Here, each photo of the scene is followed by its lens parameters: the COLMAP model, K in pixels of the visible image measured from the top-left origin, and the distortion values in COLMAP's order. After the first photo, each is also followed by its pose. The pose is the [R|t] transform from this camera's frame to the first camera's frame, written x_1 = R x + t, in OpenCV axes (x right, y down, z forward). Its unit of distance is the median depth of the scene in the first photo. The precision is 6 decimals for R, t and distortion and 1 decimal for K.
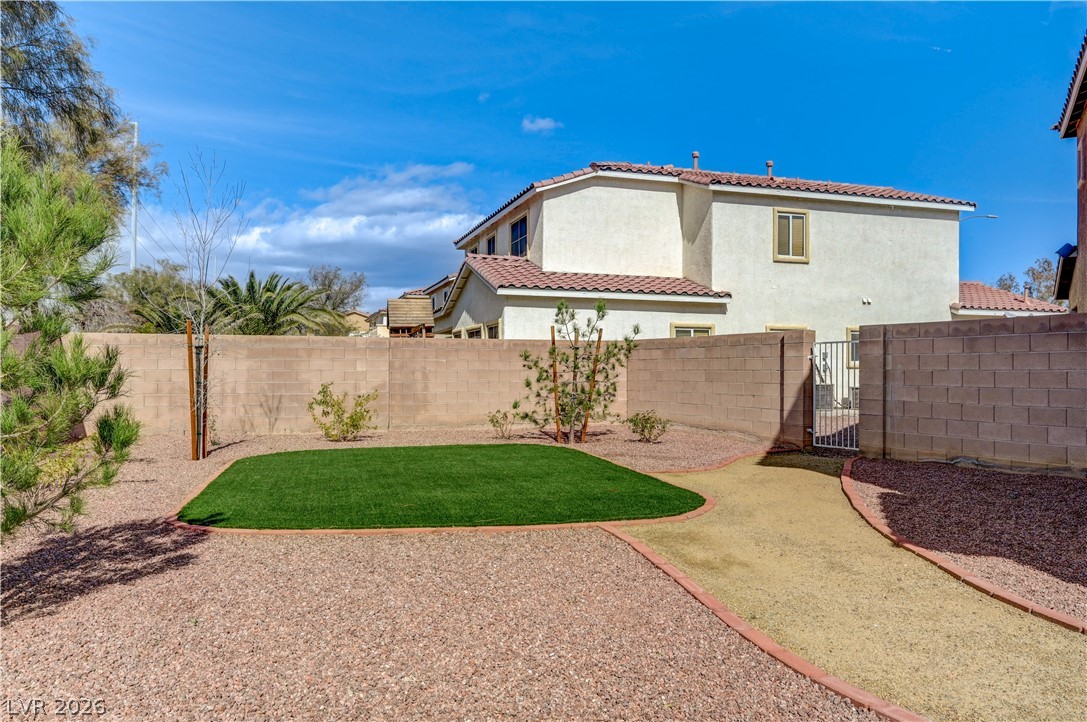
lens RADIAL K [[781.7, 0, 543.5], [0, 781.7, 361.0], [0, 0, 1]] dist [0.001489, 0.000472]
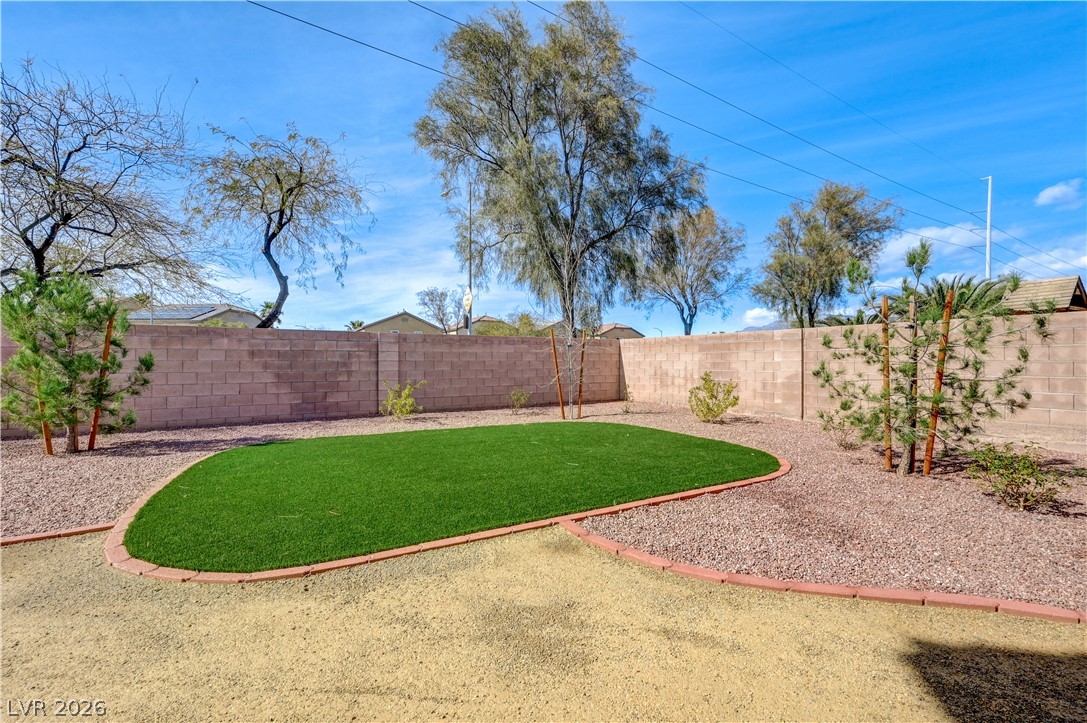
lens RADIAL K [[431.9, 0, 543.5], [0, 431.9, 361.5], [0, 0, 1]] dist [0.000026, 0.000005]
pose [[0.199953, -0.000296, -0.979805, 0.287635], [0.010180, 0.999947, 0.001775, 0.008528], [0.979753, -0.010329, 0.199946, 0.575474]]
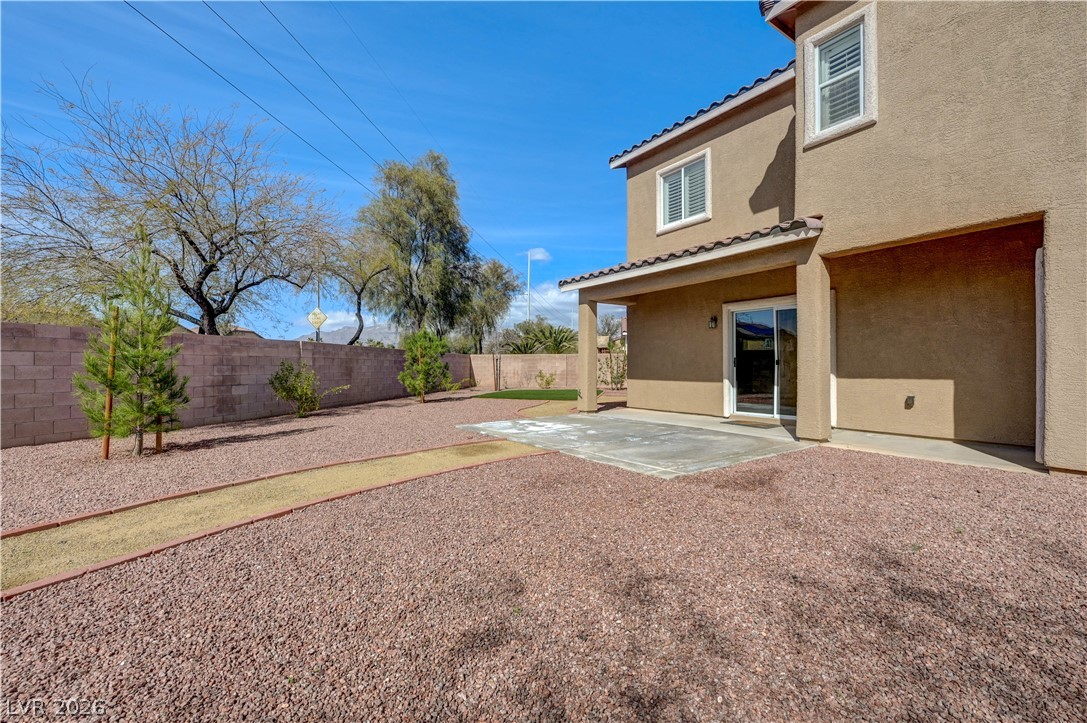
lens RADIAL K [[431.9, 0, 543.5], [0, 431.9, 361.5], [0, 0, 1]] dist [0.000026, 0.000005]
pose [[0.889688, -0.006921, -0.456517, 0.450285], [0.008275, 0.999965, 0.000966, -0.004760], [0.456494, -0.004638, 0.889714, -0.438984]]
